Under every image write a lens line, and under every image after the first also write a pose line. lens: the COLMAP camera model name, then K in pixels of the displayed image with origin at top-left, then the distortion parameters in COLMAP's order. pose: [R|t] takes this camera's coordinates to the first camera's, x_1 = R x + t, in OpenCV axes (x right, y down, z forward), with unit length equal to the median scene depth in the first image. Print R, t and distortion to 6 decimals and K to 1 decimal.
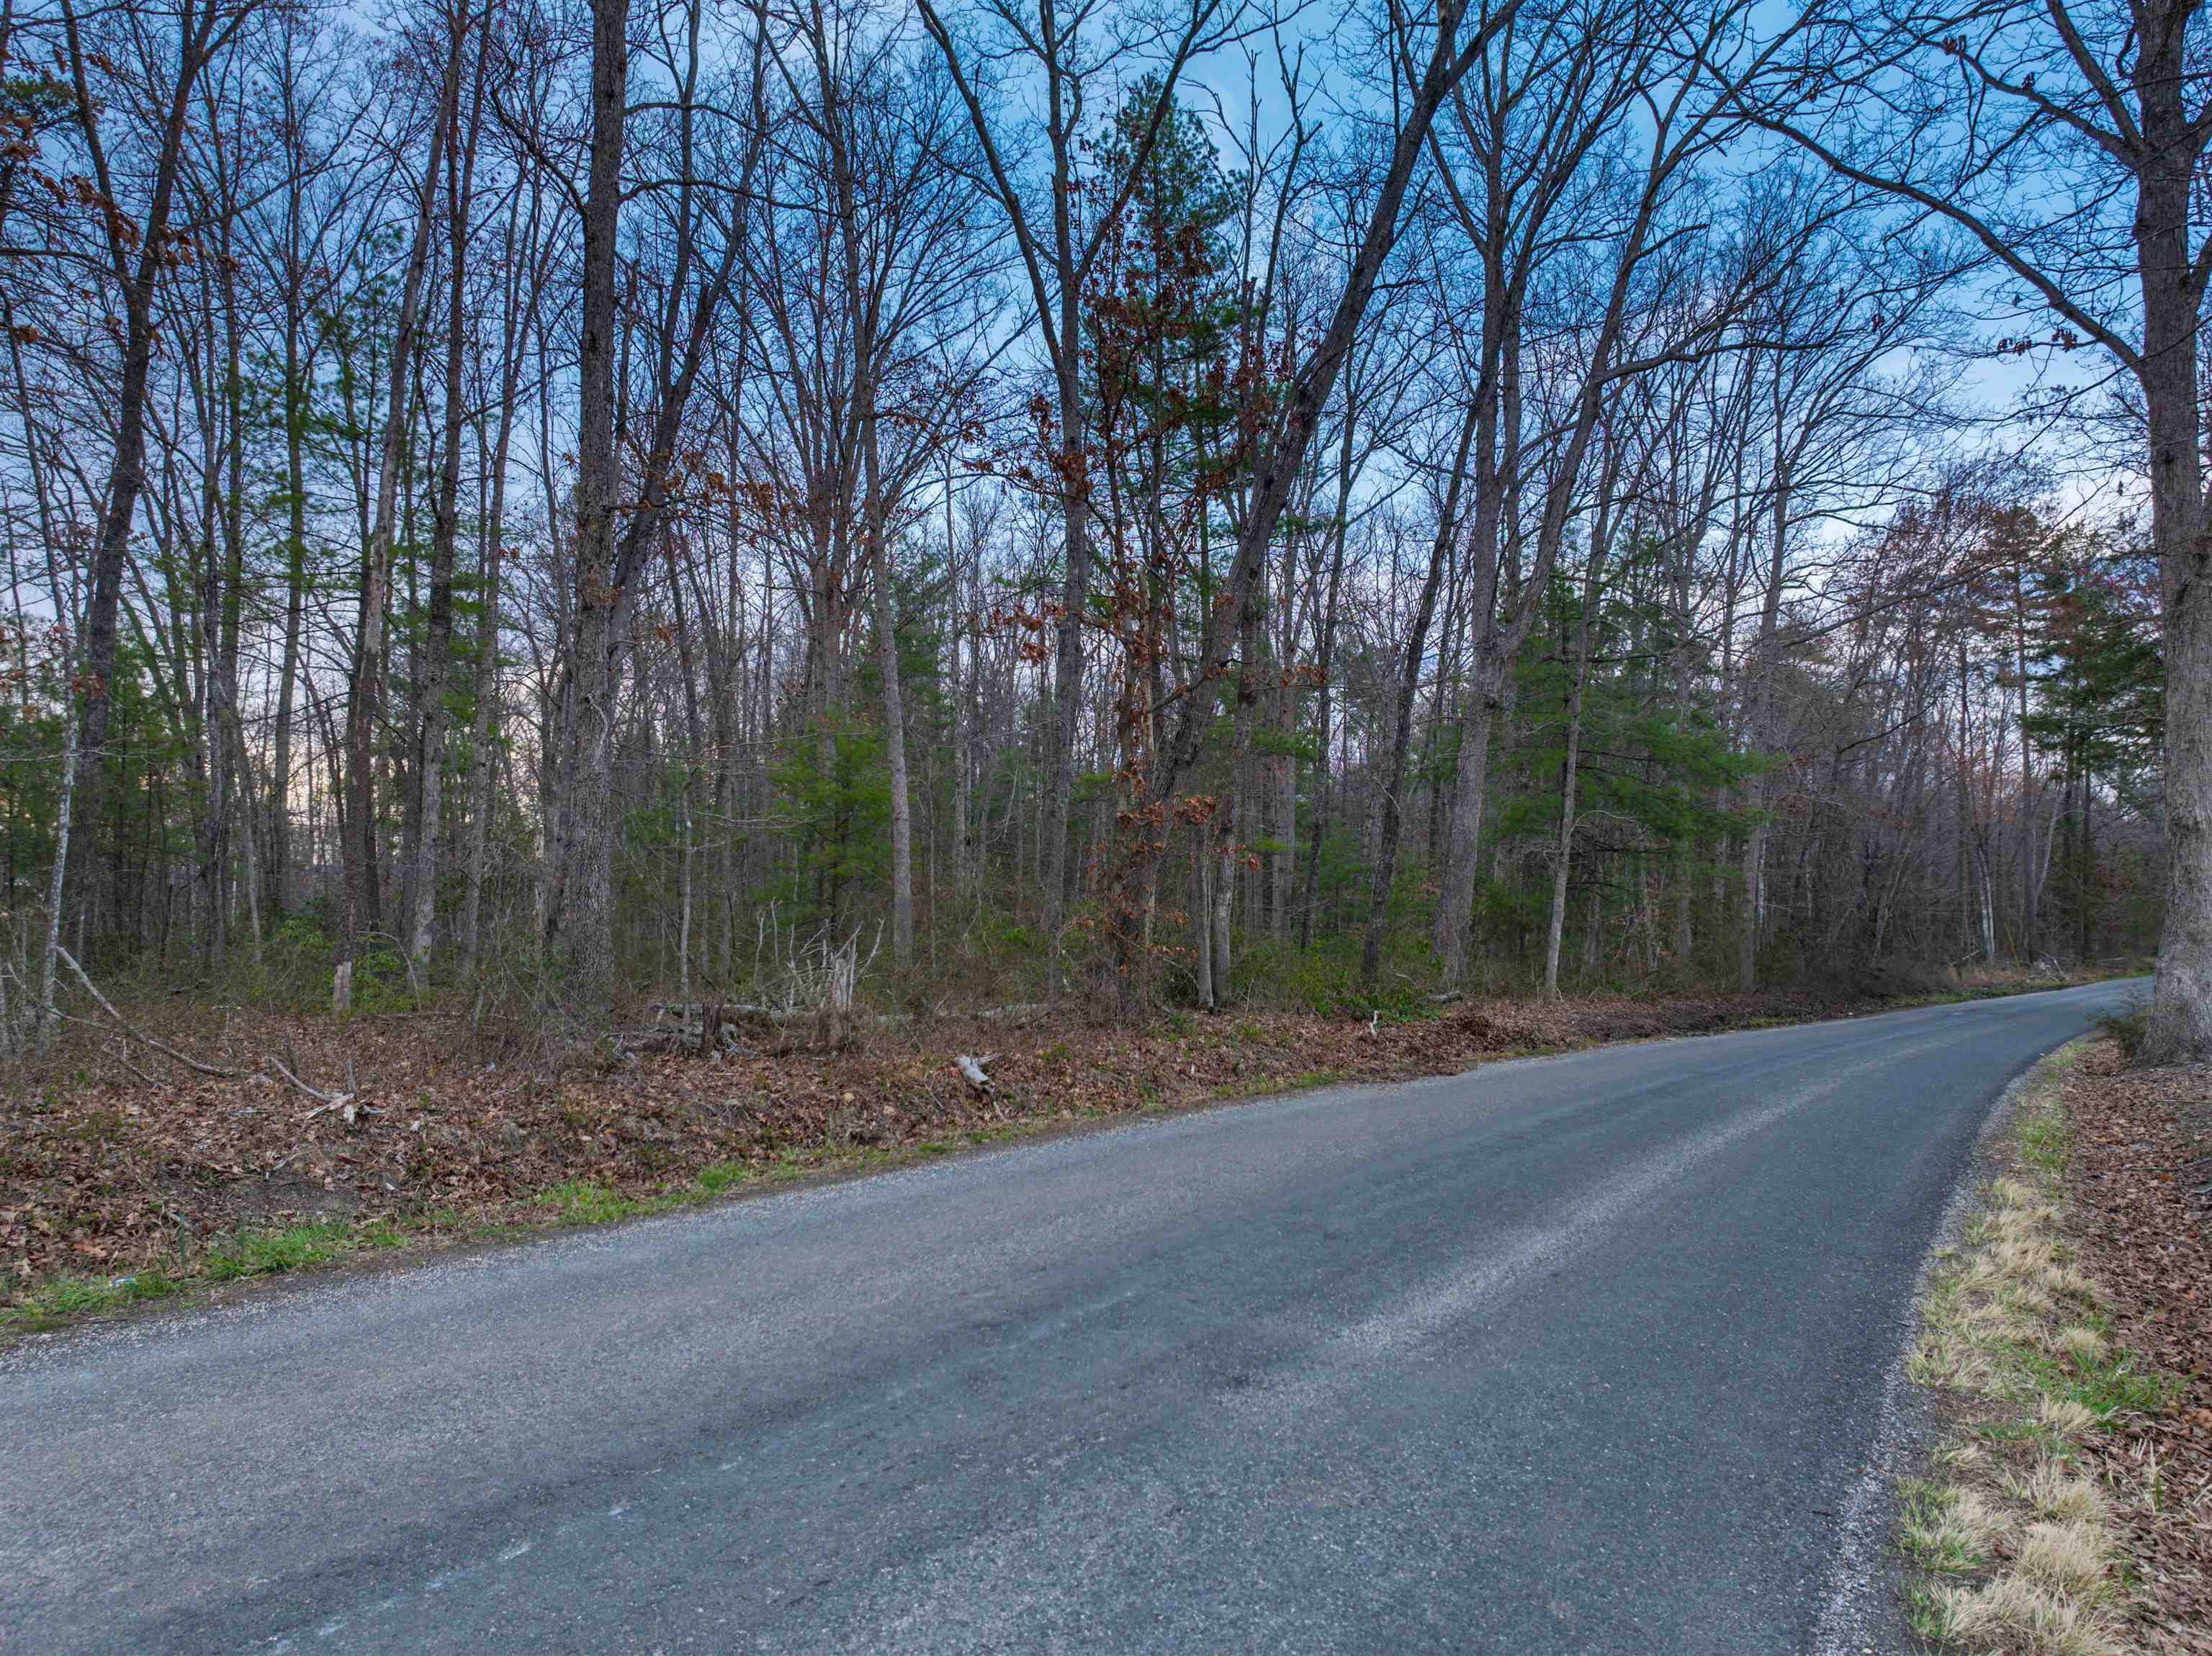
lens RADIAL K [[1546.2, 0, 1099.2], [0, 1546.2, 838.0], [0, 0, 1]] dist [-0.040907, 0.010305]
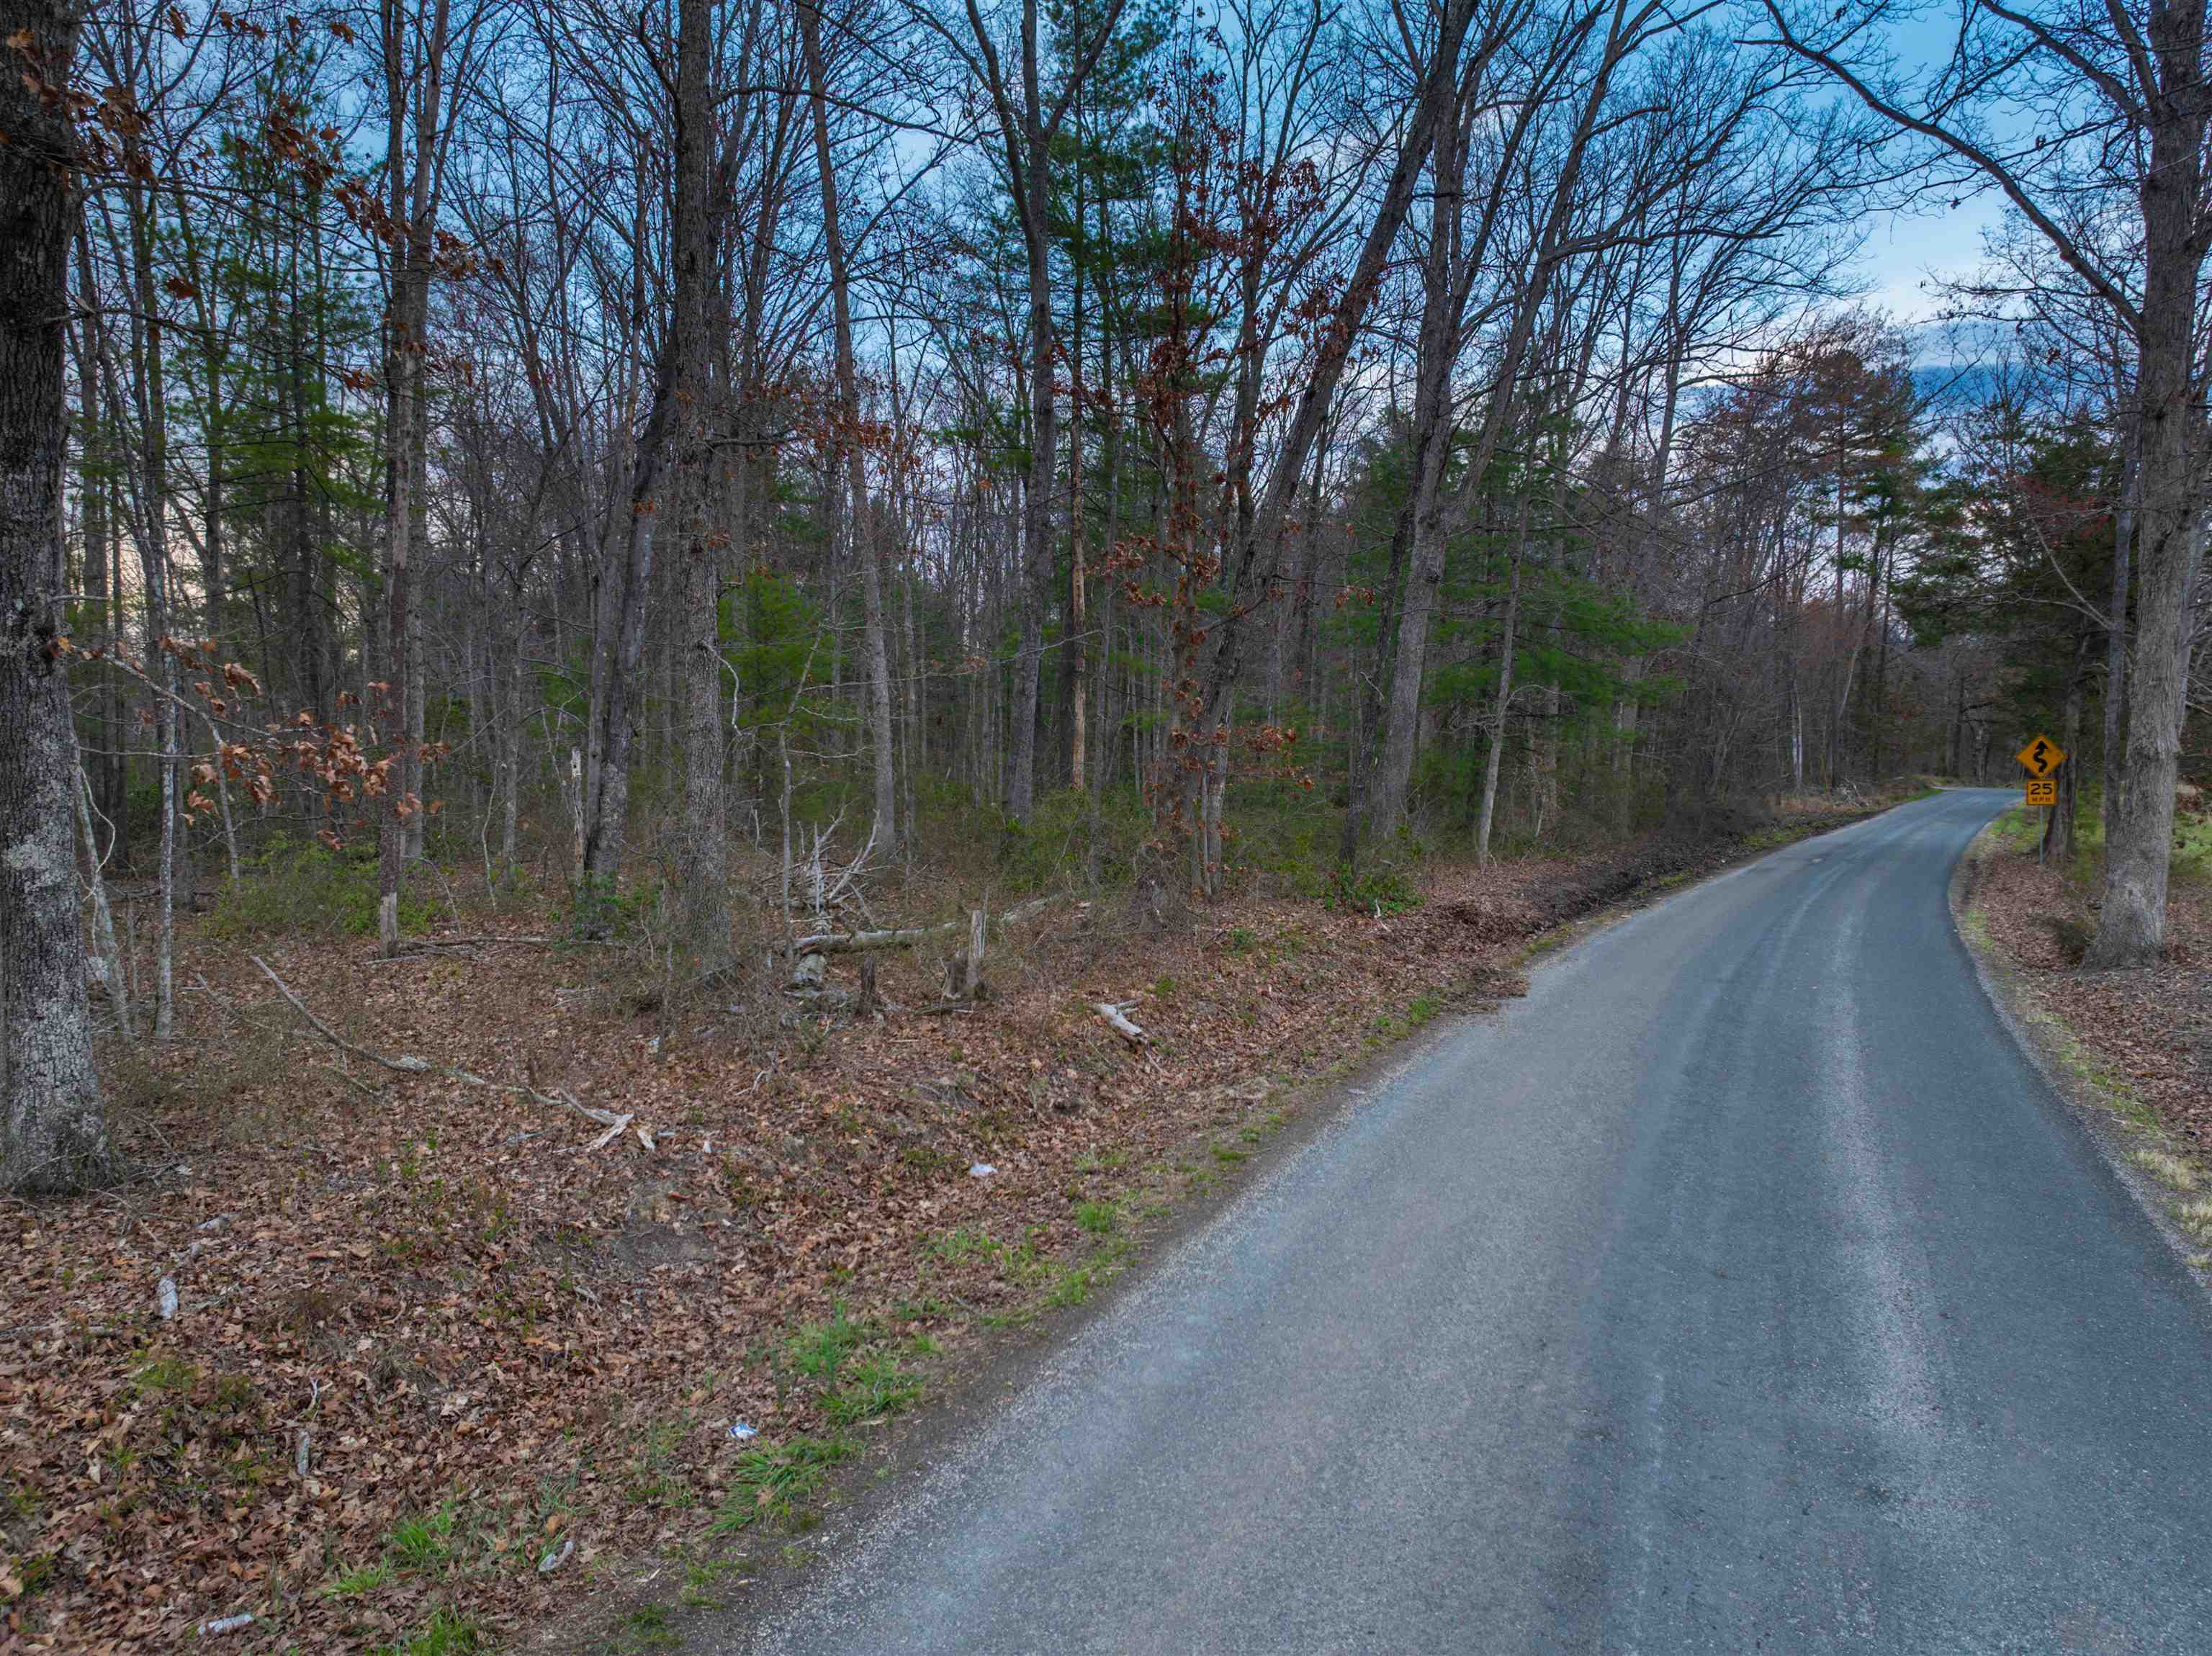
lens RADIAL K [[1546.2, 0, 1099.2], [0, 1546.2, 838.0], [0, 0, 1]] dist [-0.040907, 0.010305]
pose [[0.991704, -0.011784, 0.128000, -0.155278], [-0.004722, 0.991776, 0.127896, -0.071181], [-0.128454, -0.127439, 0.983493, -0.004230]]
